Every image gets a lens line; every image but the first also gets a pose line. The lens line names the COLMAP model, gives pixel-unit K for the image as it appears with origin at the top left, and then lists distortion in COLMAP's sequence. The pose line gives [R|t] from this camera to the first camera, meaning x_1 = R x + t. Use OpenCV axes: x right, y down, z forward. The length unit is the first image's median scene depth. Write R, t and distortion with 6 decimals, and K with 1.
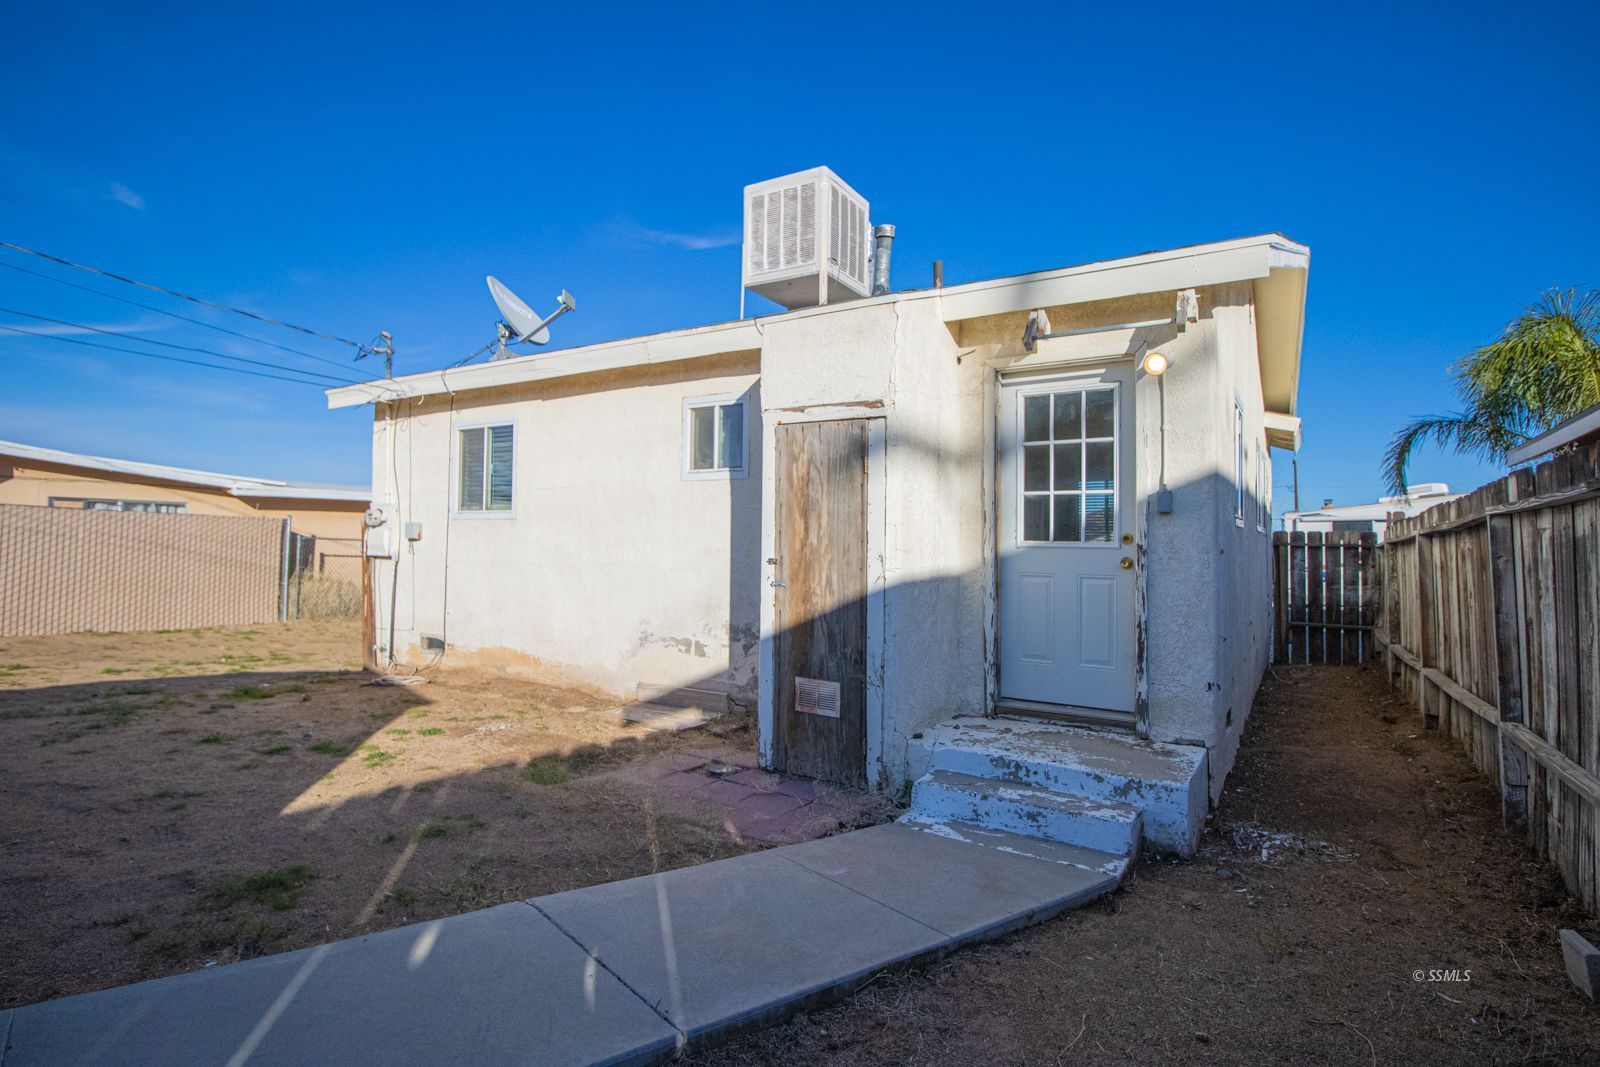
lens RADIAL K [[747.8, 0, 799.2], [0, 747.8, 533.3], [0, 0, 1]] dist [0.001020, -0.011488]
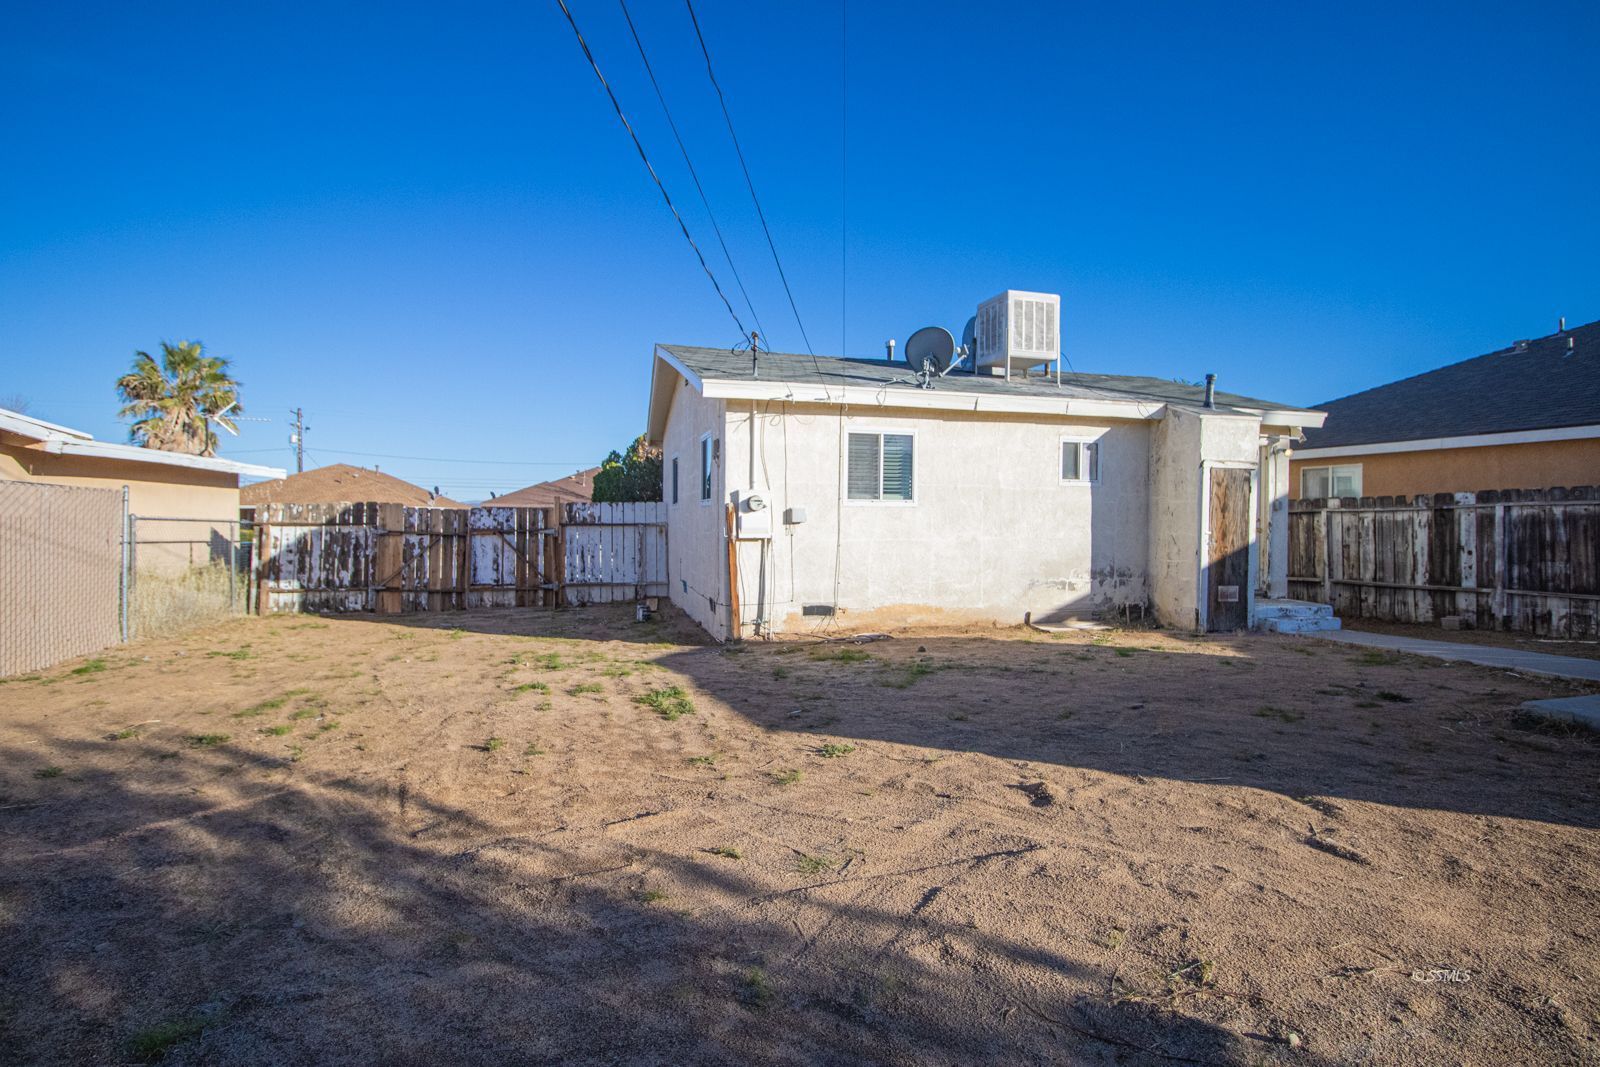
lens RADIAL K [[747.8, 0, 792.8], [0, 747.8, 525.1], [0, 0, 1]] dist [0.001020, -0.011488]
pose [[0.716456, -0.019460, 0.697361, -1.672774], [-0.004932, 0.999445, 0.032957, -0.033981], [-0.697615, -0.027052, 0.715962, 0.222636]]
